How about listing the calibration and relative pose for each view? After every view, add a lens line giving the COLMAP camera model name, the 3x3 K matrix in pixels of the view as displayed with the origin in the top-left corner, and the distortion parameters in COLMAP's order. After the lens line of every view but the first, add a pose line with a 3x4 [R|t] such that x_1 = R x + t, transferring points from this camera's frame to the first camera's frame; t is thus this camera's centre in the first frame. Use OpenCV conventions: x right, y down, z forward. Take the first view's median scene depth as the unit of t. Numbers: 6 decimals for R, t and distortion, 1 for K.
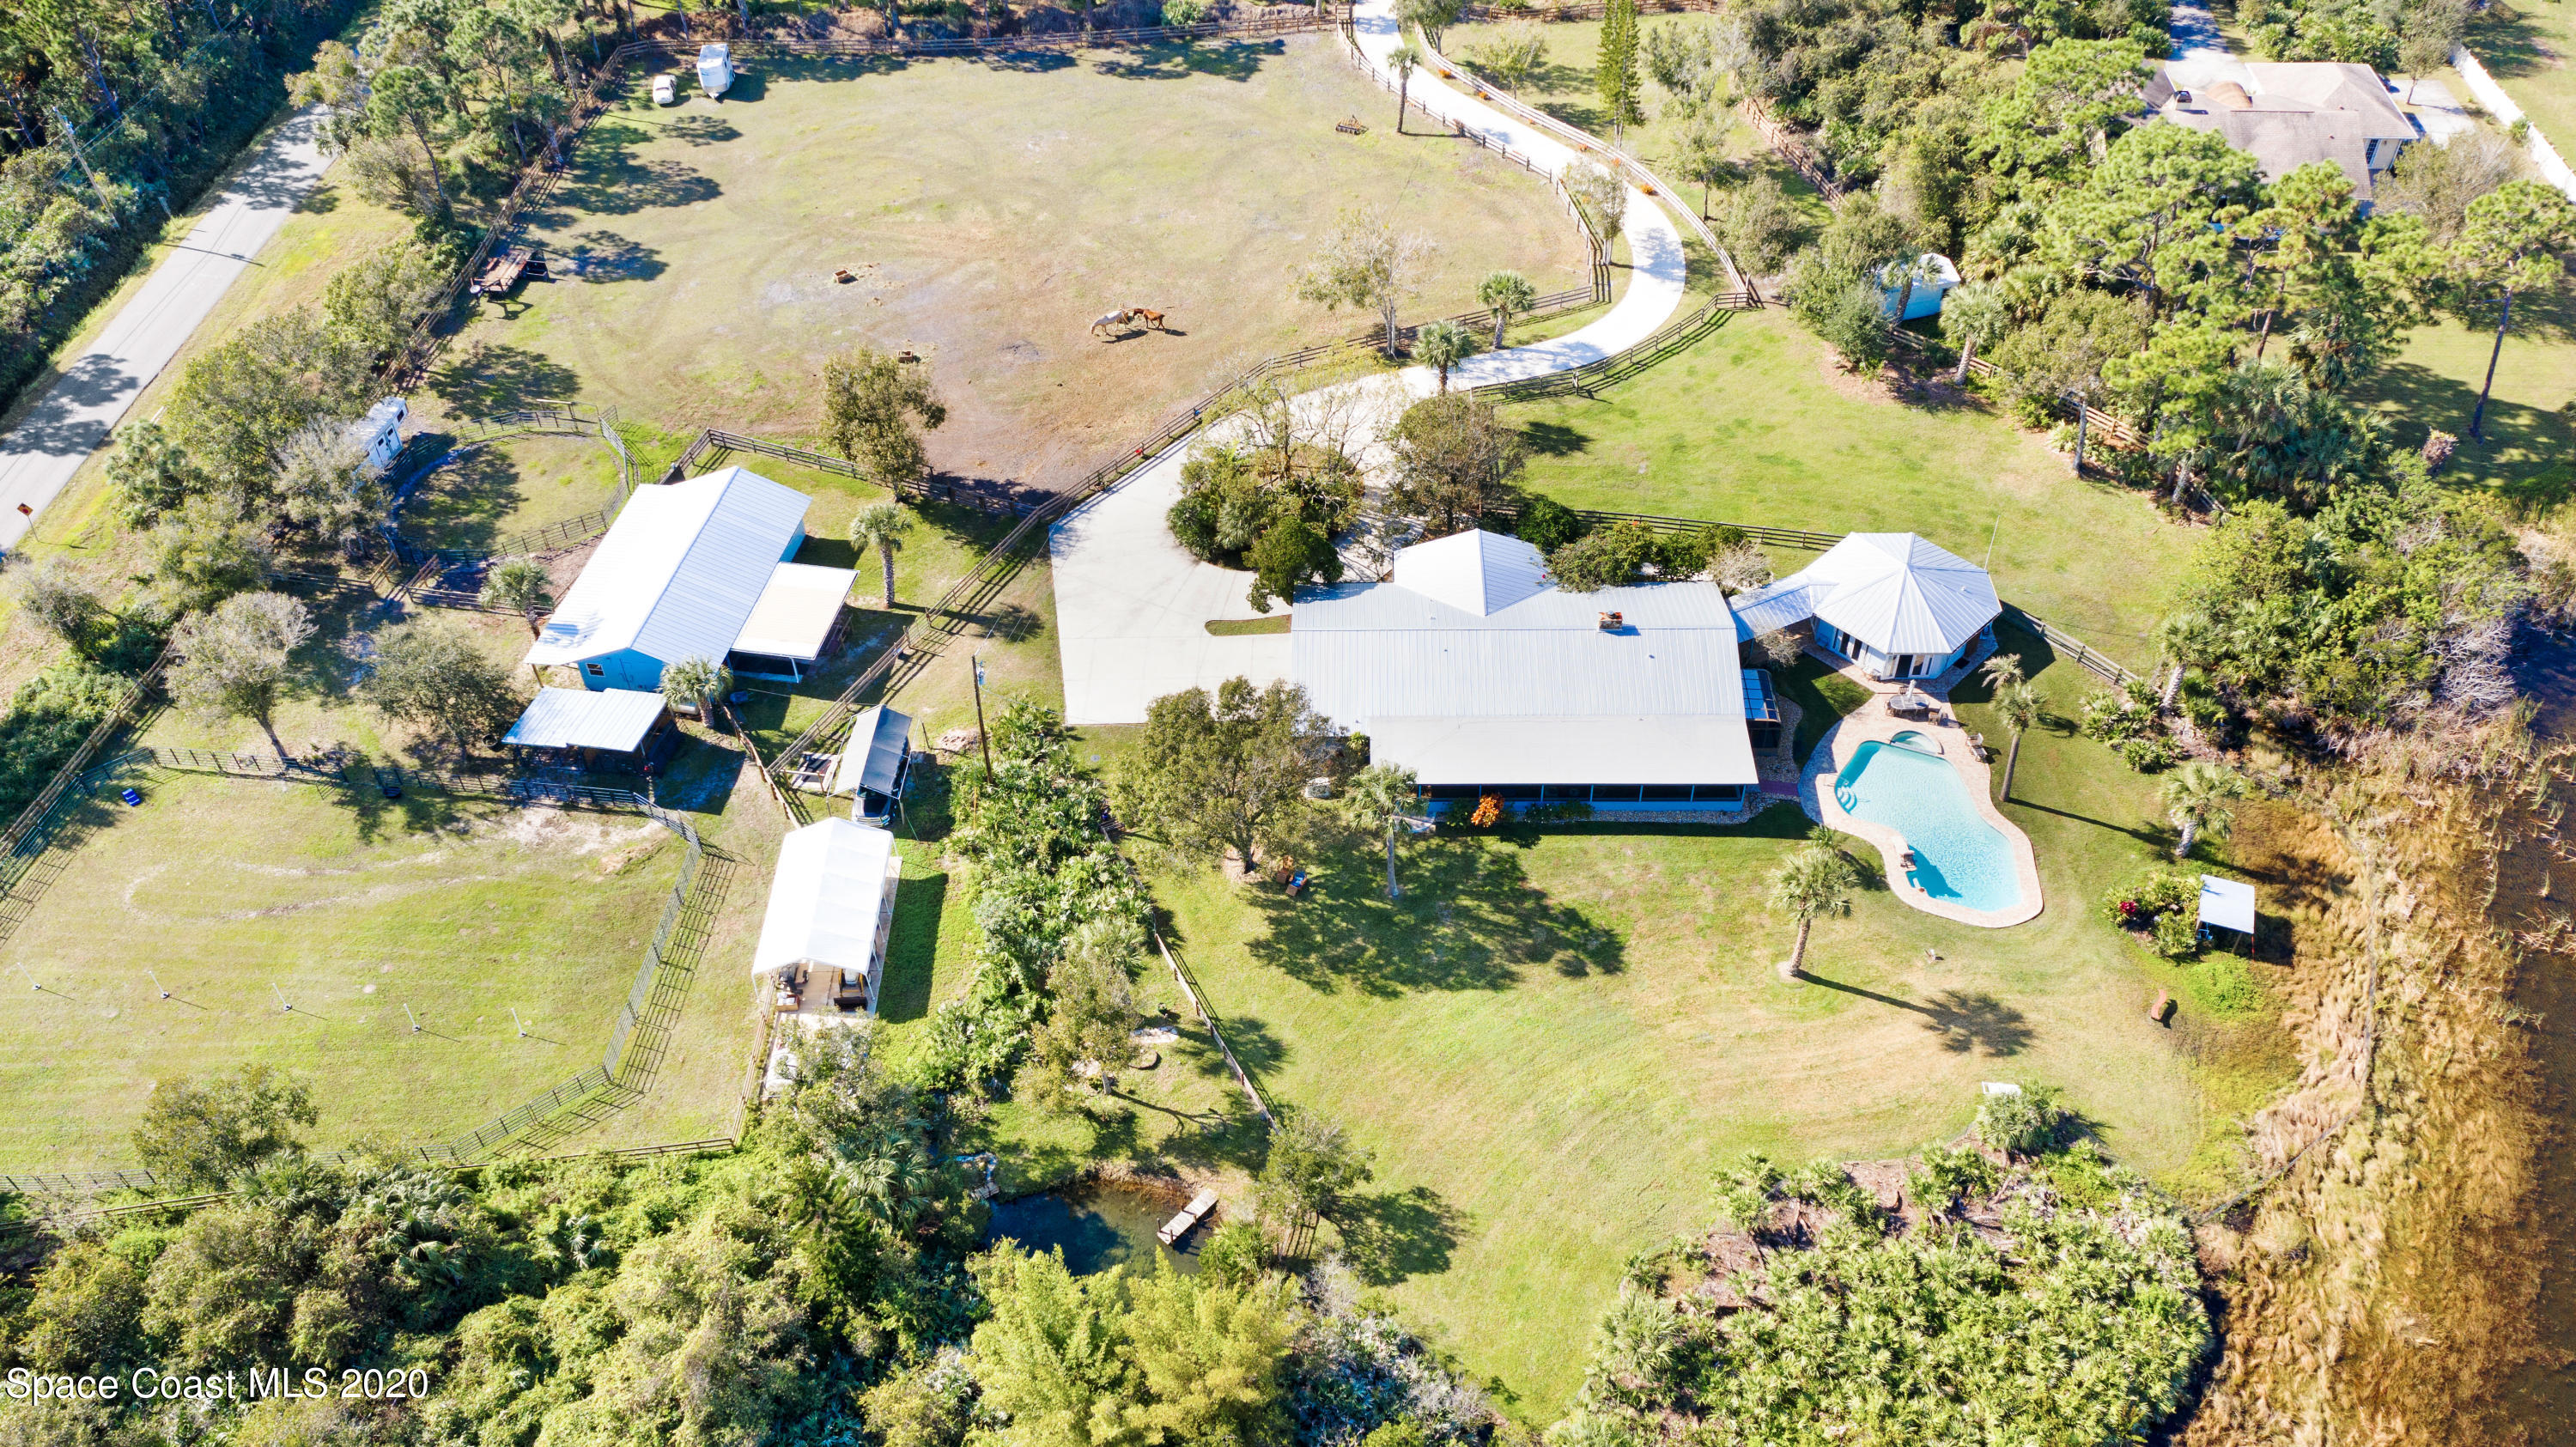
lens RADIAL K [[2033.2, 0, 1297.1], [0, 2033.2, 716.4], [0, 0, 1]] dist [-0.012831, 0.005224]
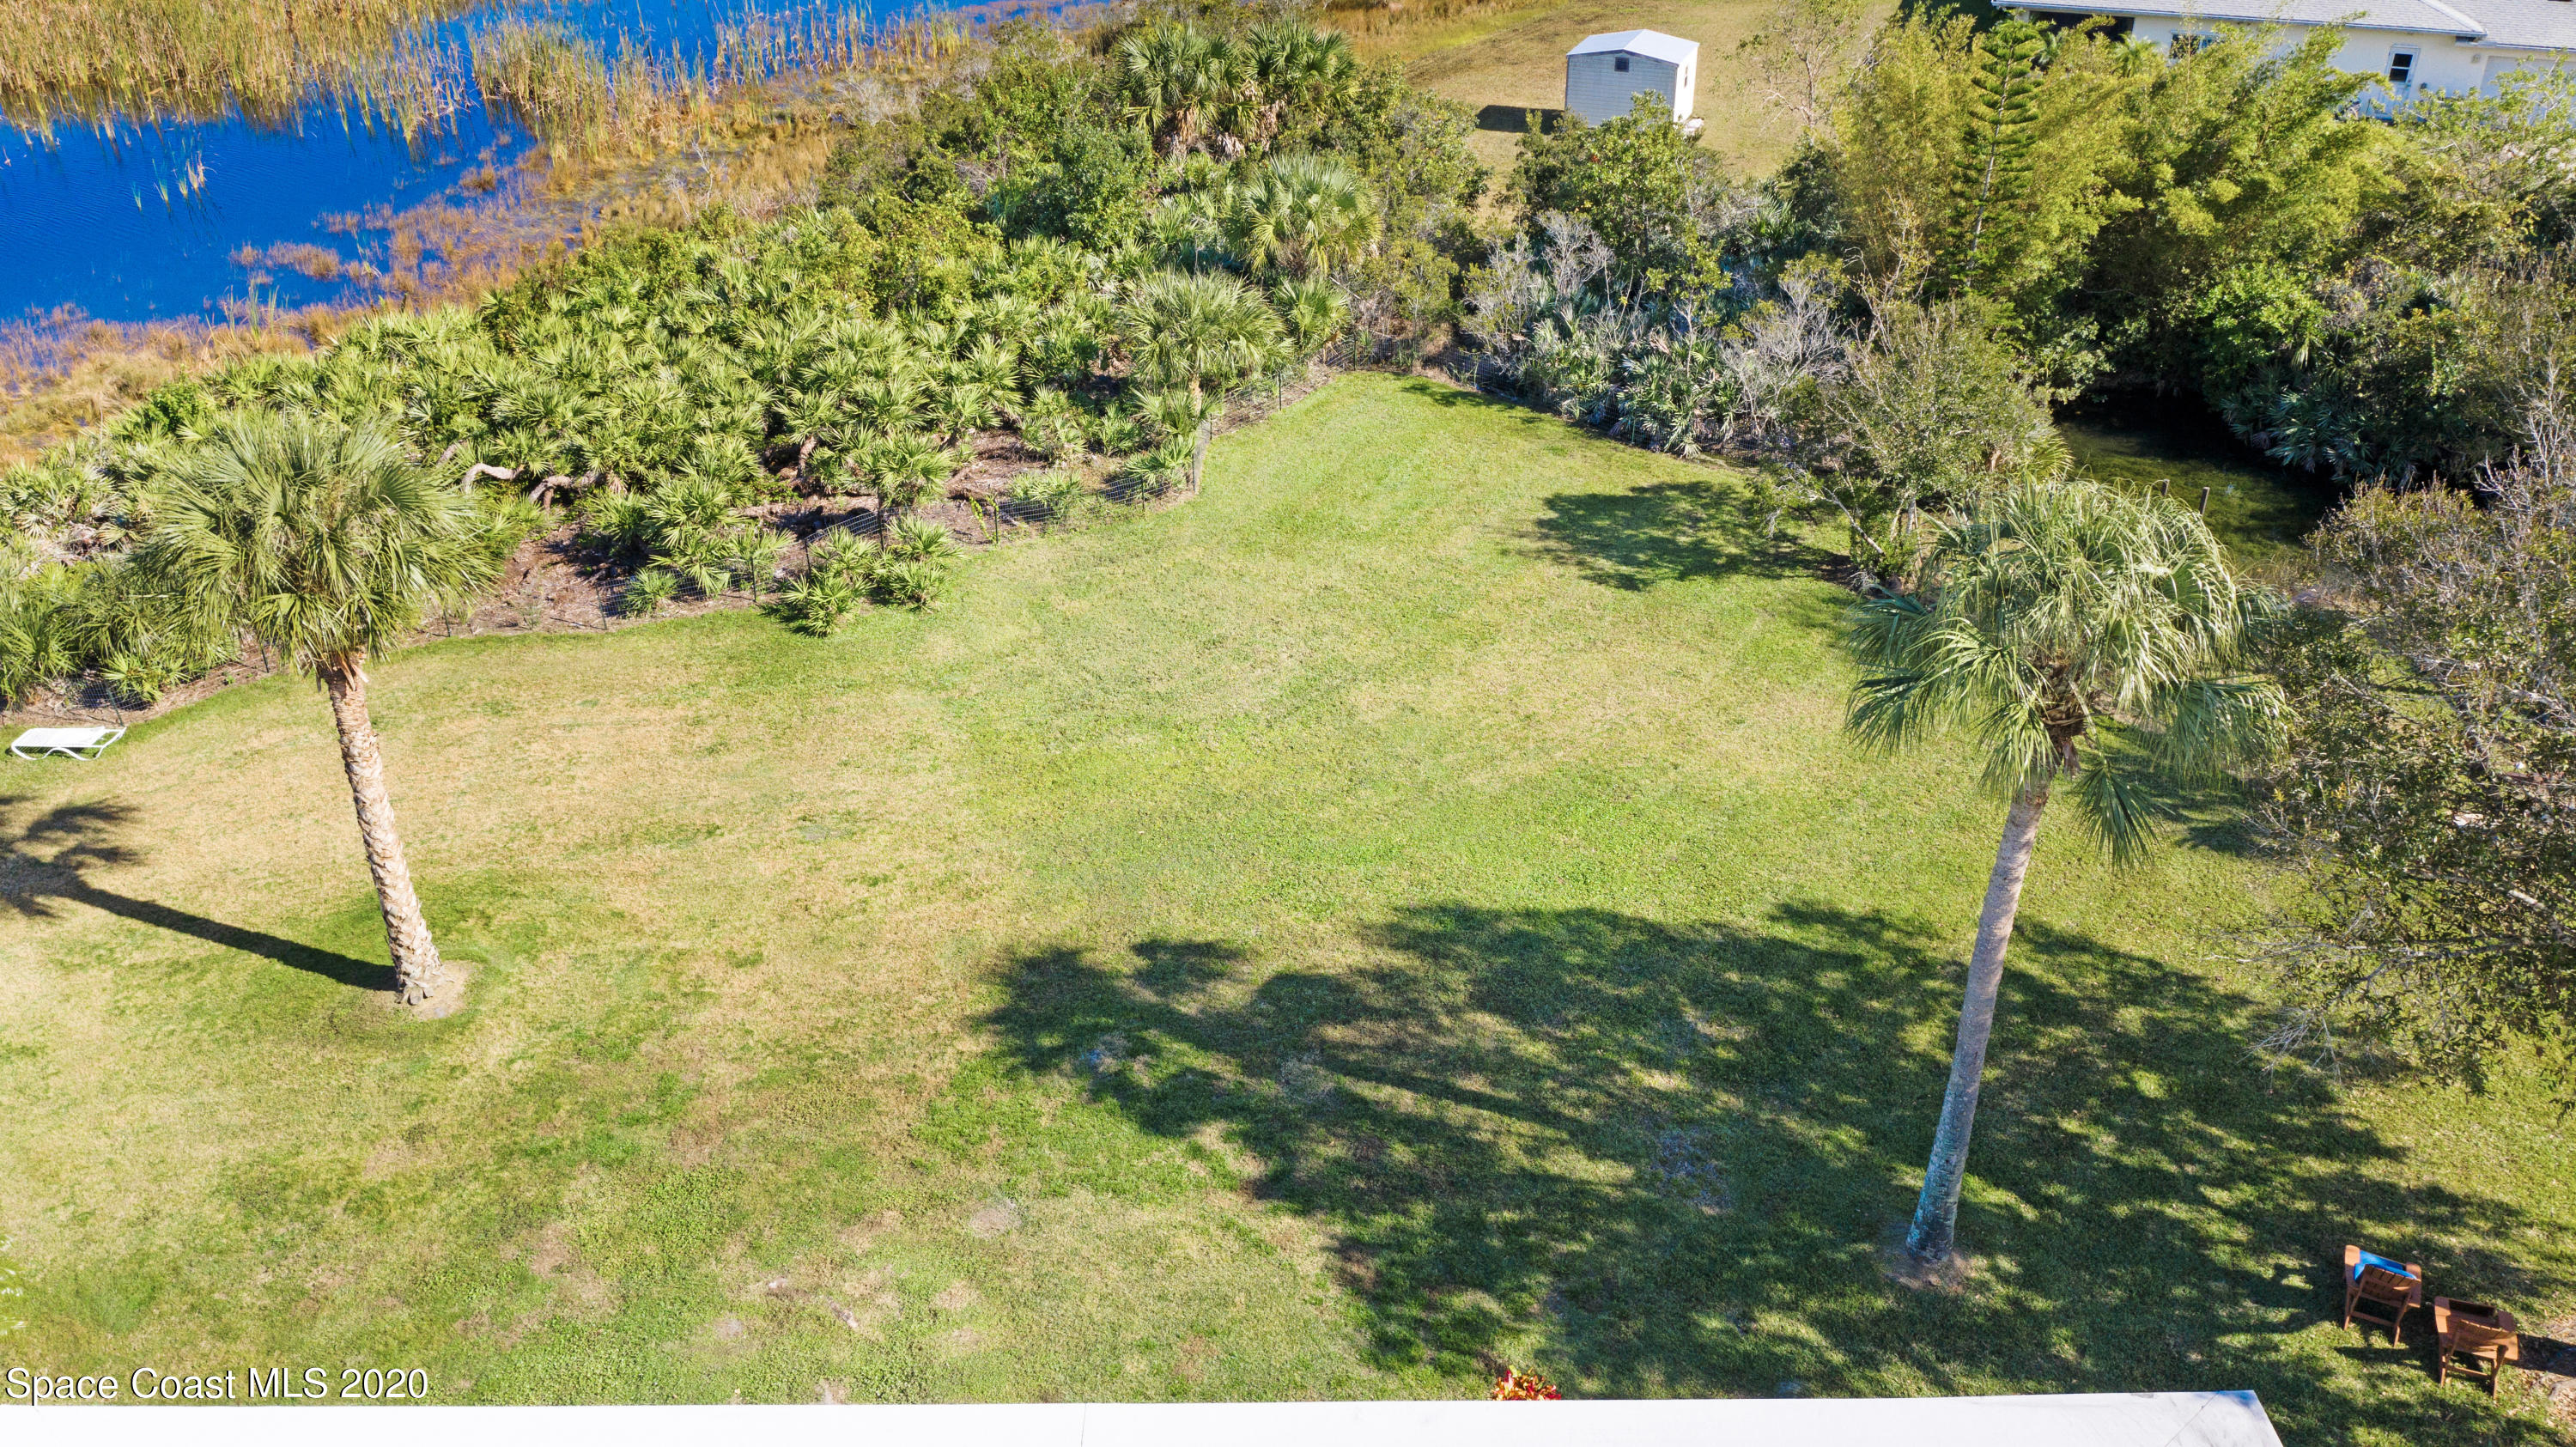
lens RADIAL K [[2041.4, 0, 1292.9], [0, 2041.4, 711.2], [0, 0, 1]] dist [-0.010802, -0.014285]
pose [[-0.999145, 0.040780, 0.006841, 0.102610], [0.018021, 0.280532, 0.959675, -0.135883], [0.037217, 0.958978, -0.281027, 0.909358]]
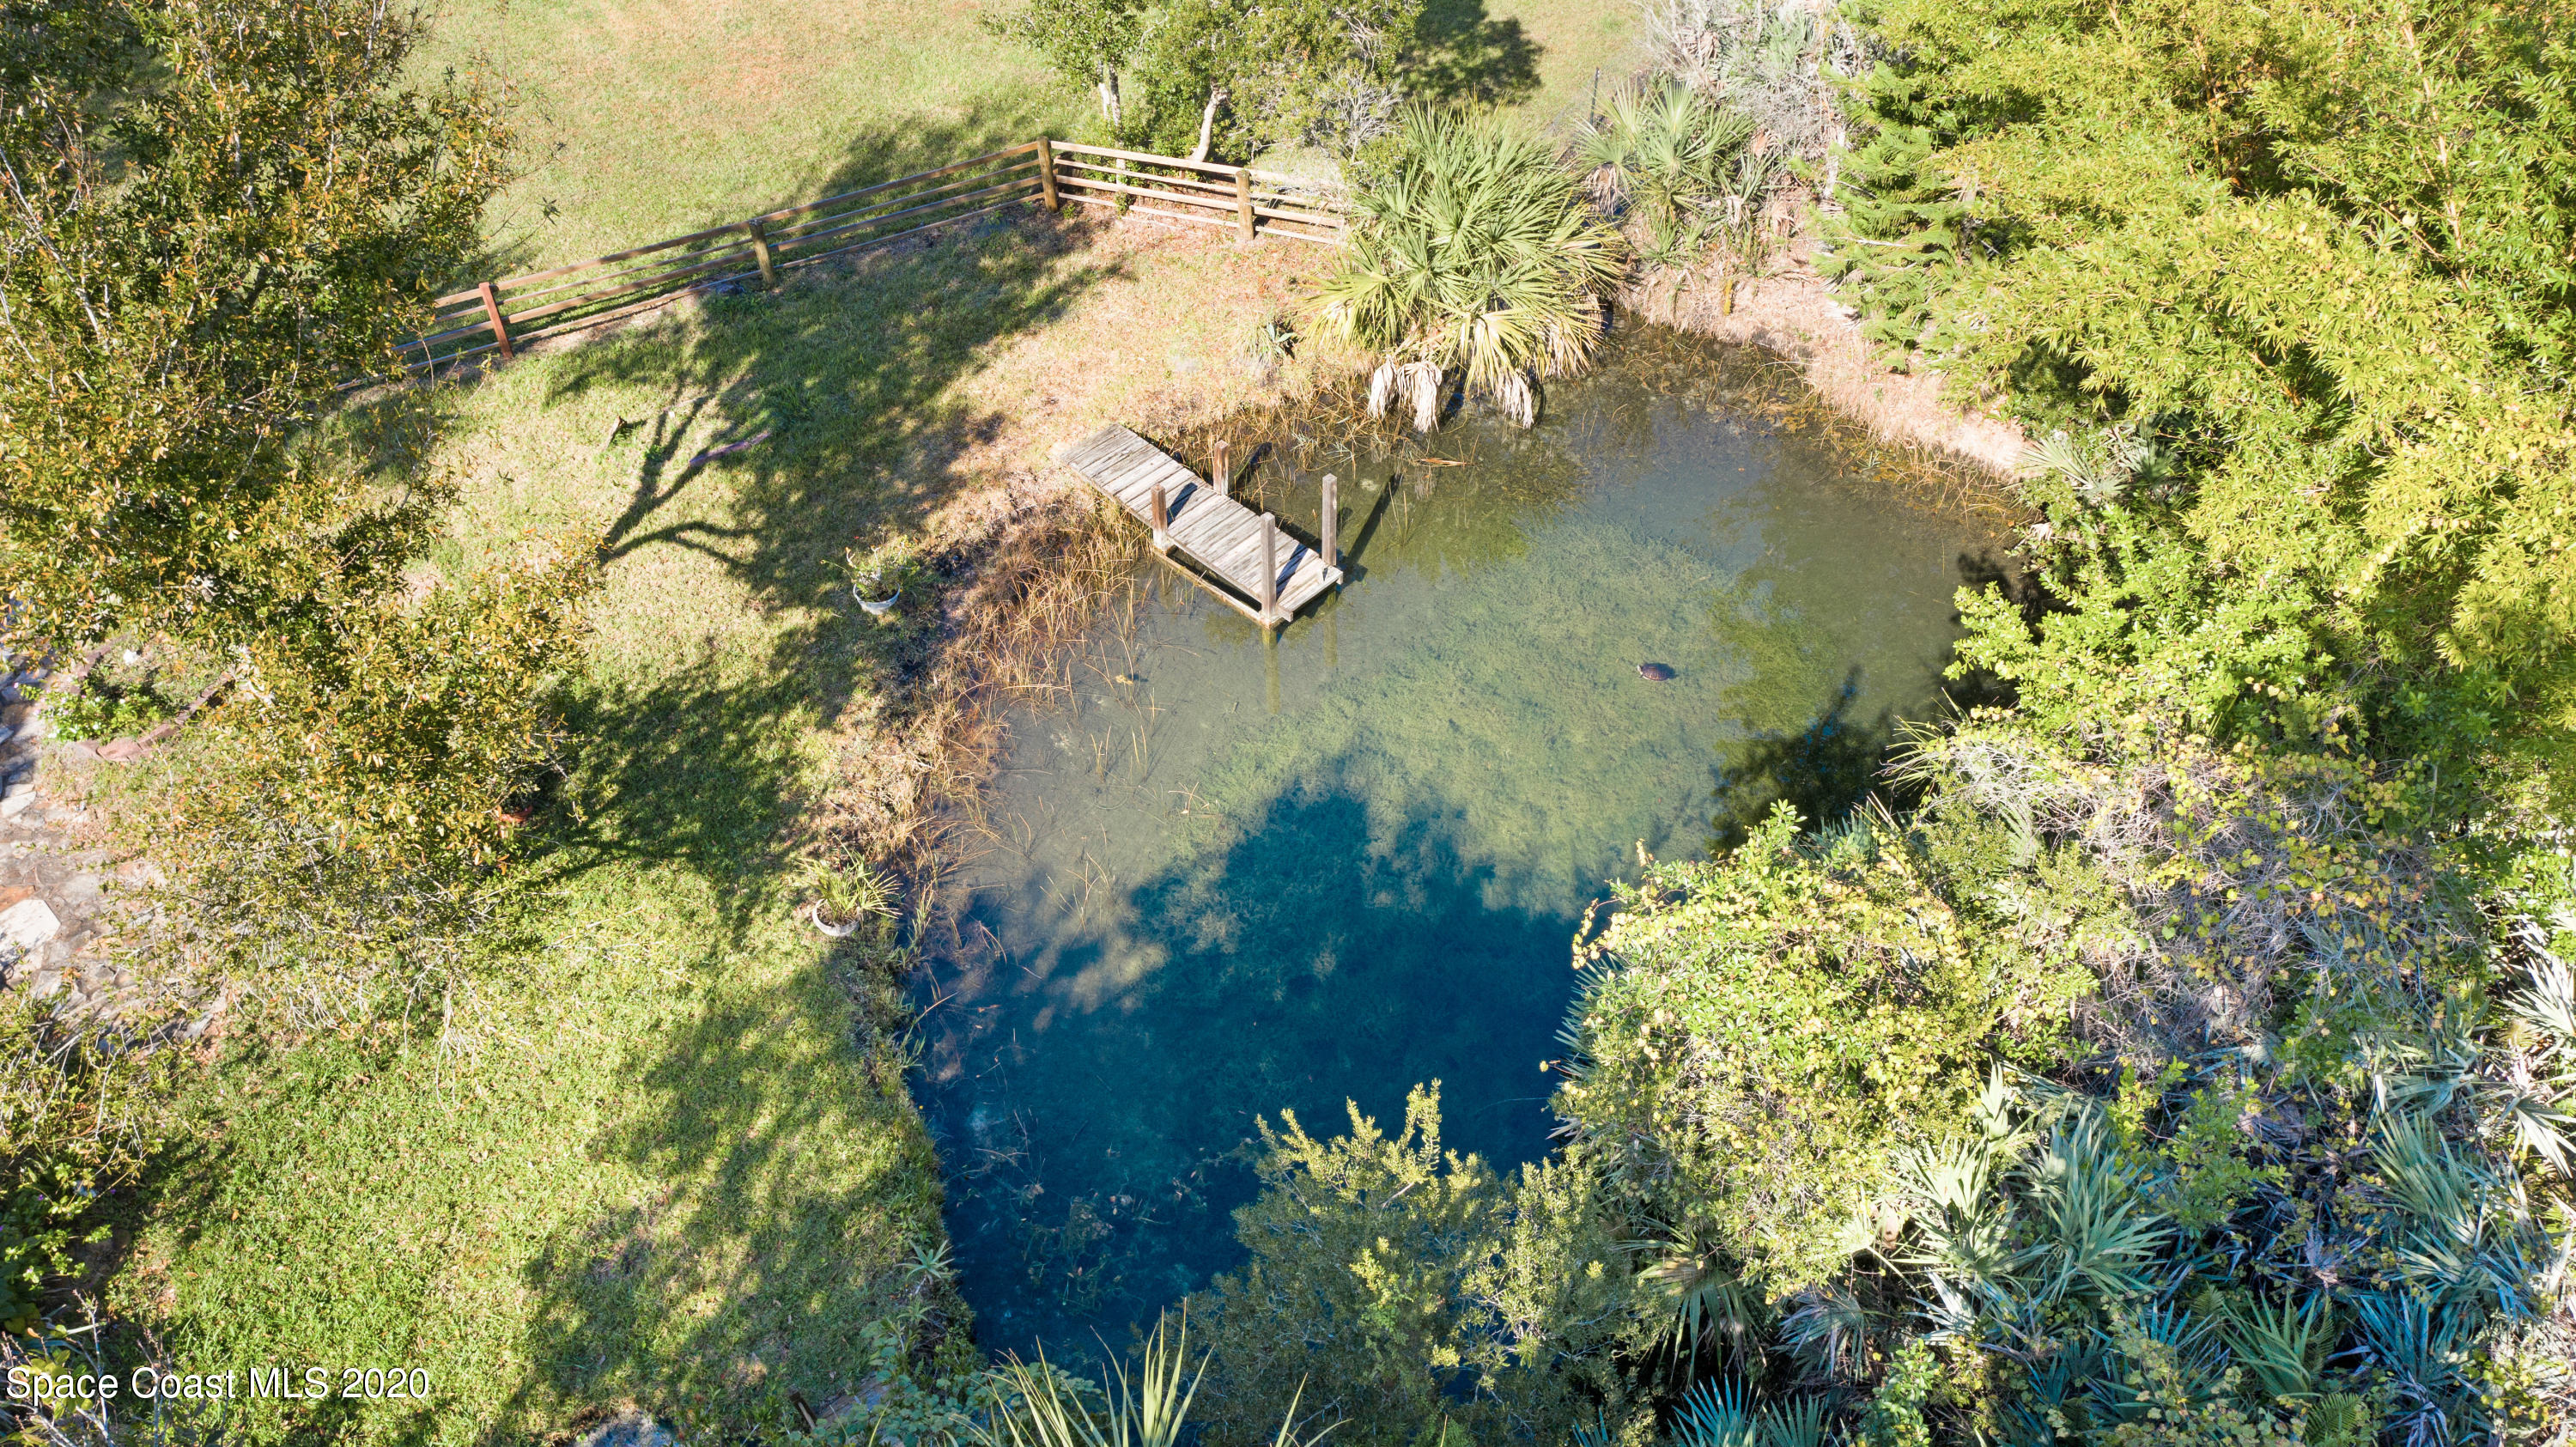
lens RADIAL K [[2164.4, 0, 1288.0], [0, 2164.4, 723.5], [0, 0, 1]] dist [-0.043750, 0.000915]
pose [[0.025129, -0.695034, 0.718538, -0.179045], [0.696296, 0.527912, 0.486292, 0.122883], [-0.717315, 0.488095, 0.497215, 0.706099]]
